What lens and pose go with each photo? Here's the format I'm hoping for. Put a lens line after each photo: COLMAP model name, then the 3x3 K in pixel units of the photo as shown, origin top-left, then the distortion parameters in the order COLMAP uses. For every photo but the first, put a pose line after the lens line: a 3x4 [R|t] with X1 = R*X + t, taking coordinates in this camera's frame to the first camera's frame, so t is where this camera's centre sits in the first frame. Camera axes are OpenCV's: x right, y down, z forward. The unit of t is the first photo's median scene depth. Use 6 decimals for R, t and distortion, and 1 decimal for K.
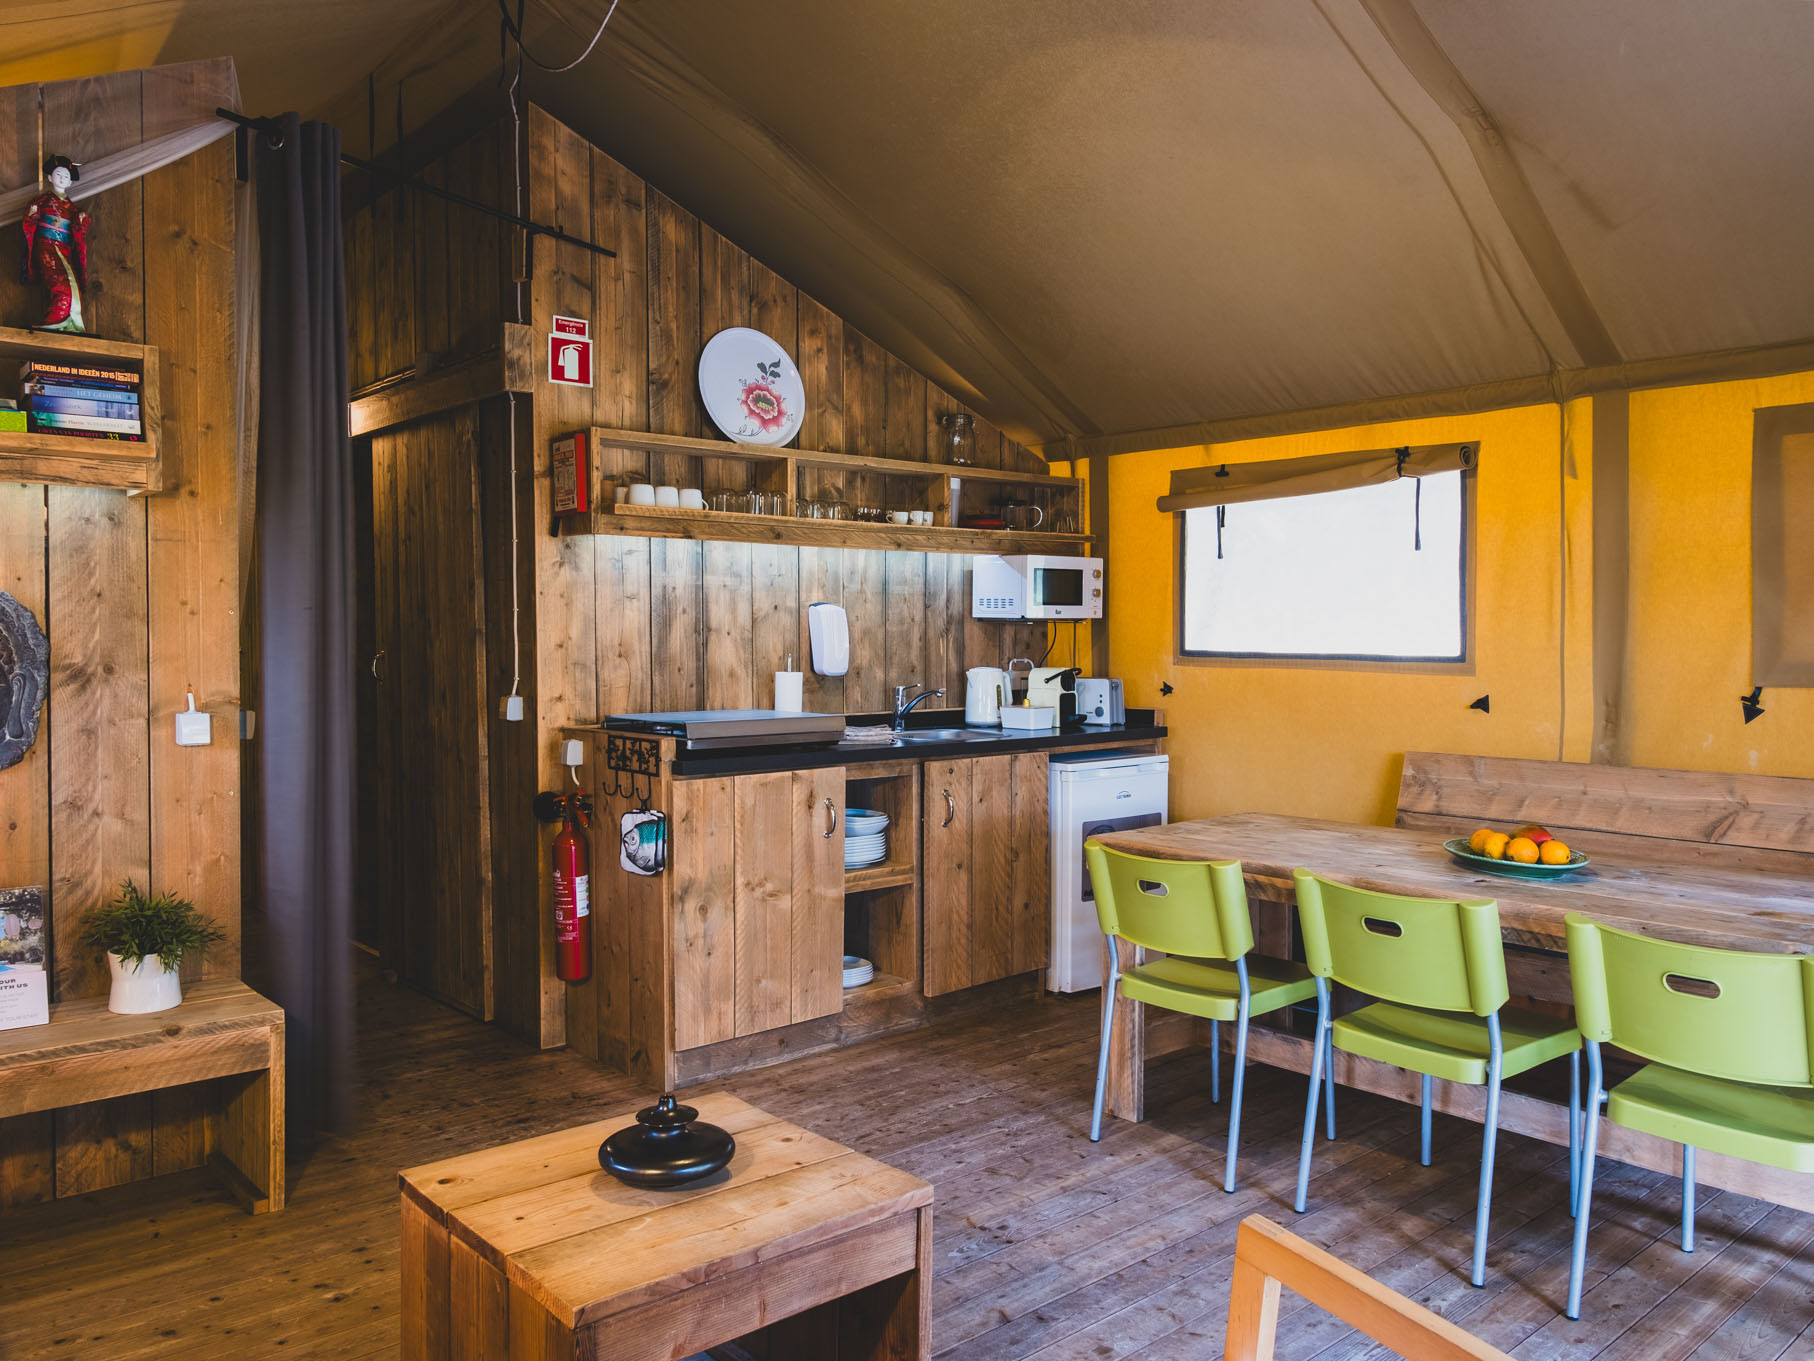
lens RADIAL K [[1398.8, 0, 907.0], [0, 1398.8, 680.5], [0, 0, 1]] dist [-0.001239, -0.000692]
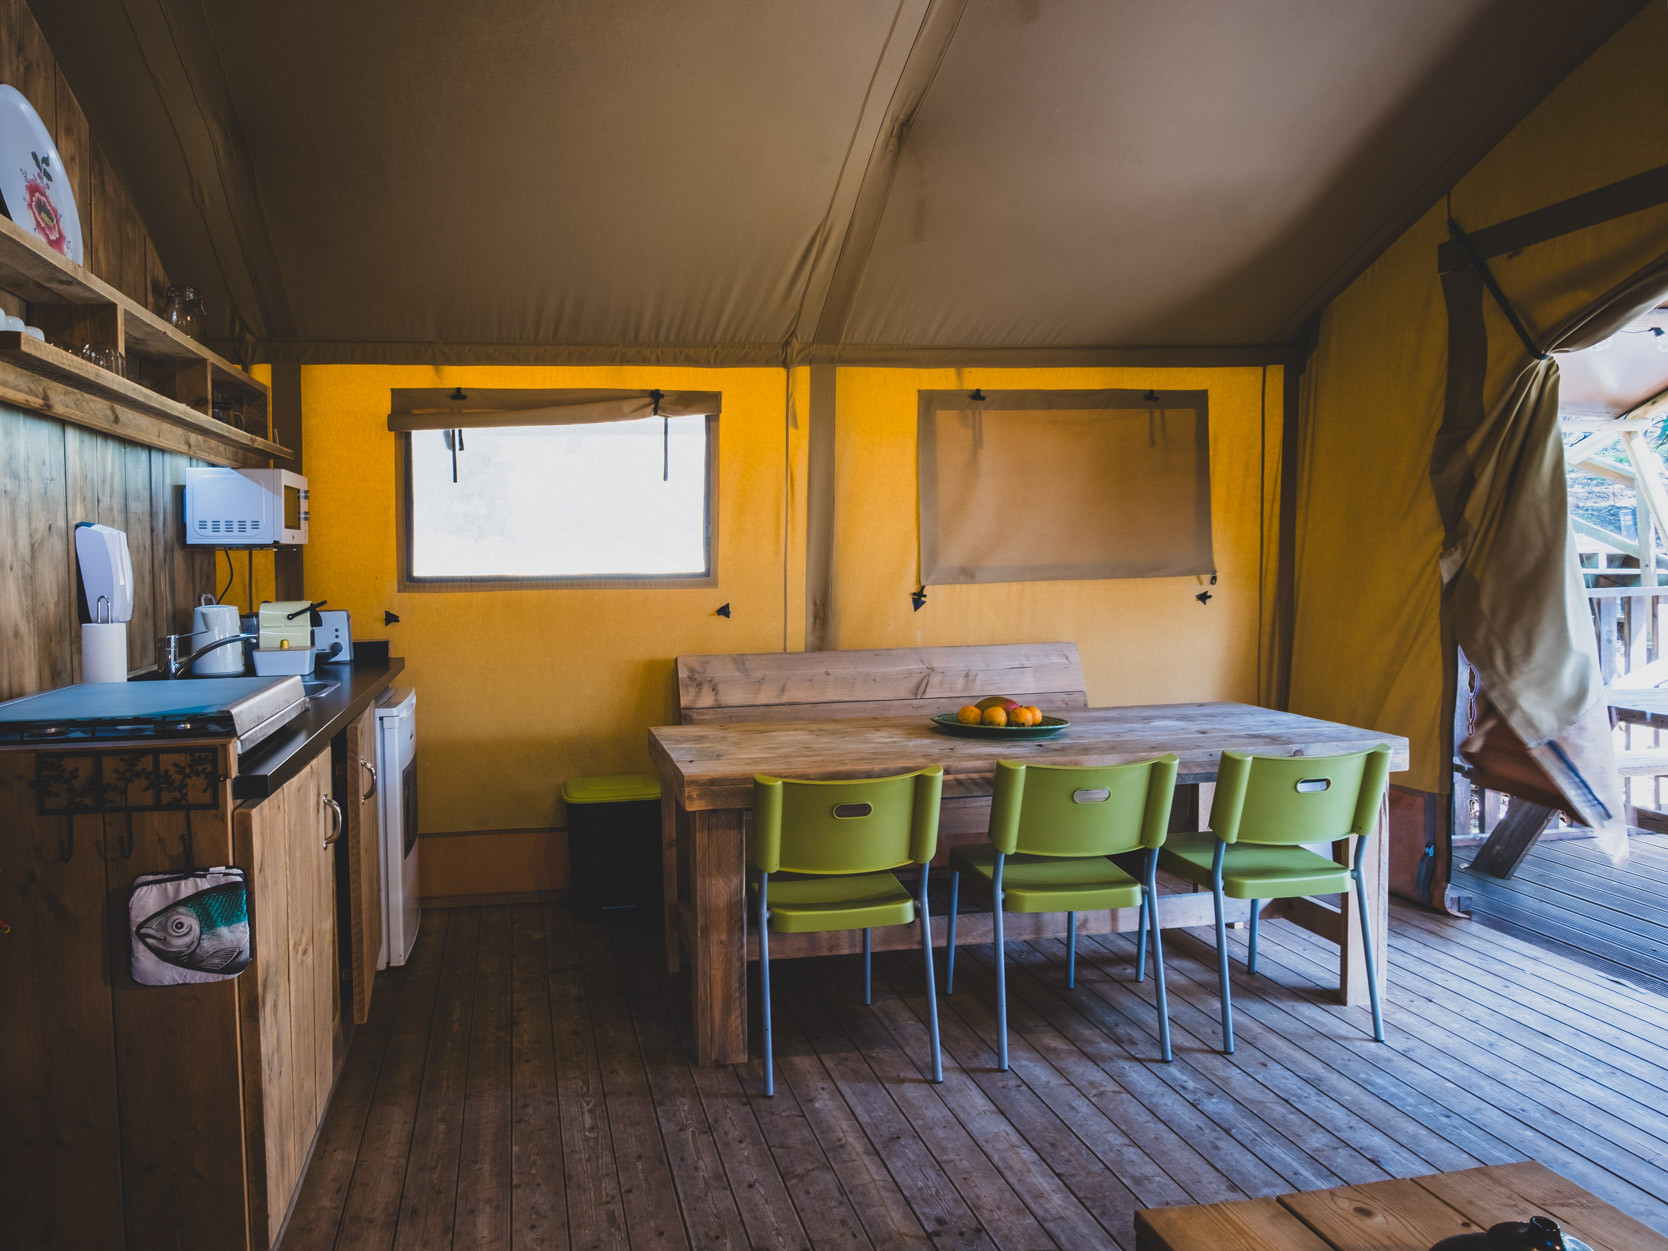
lens RADIAL K [[1089.2, 0, 836.1], [0, 1089.2, 582.6], [0, 0, 1]] dist [-0.030285, -0.001304]
pose [[0.533360, -0.036926, 0.845082, -0.341344], [0.050559, 0.998652, 0.011727, -0.014378], [-0.844376, 0.036472, 0.534508, 0.440665]]
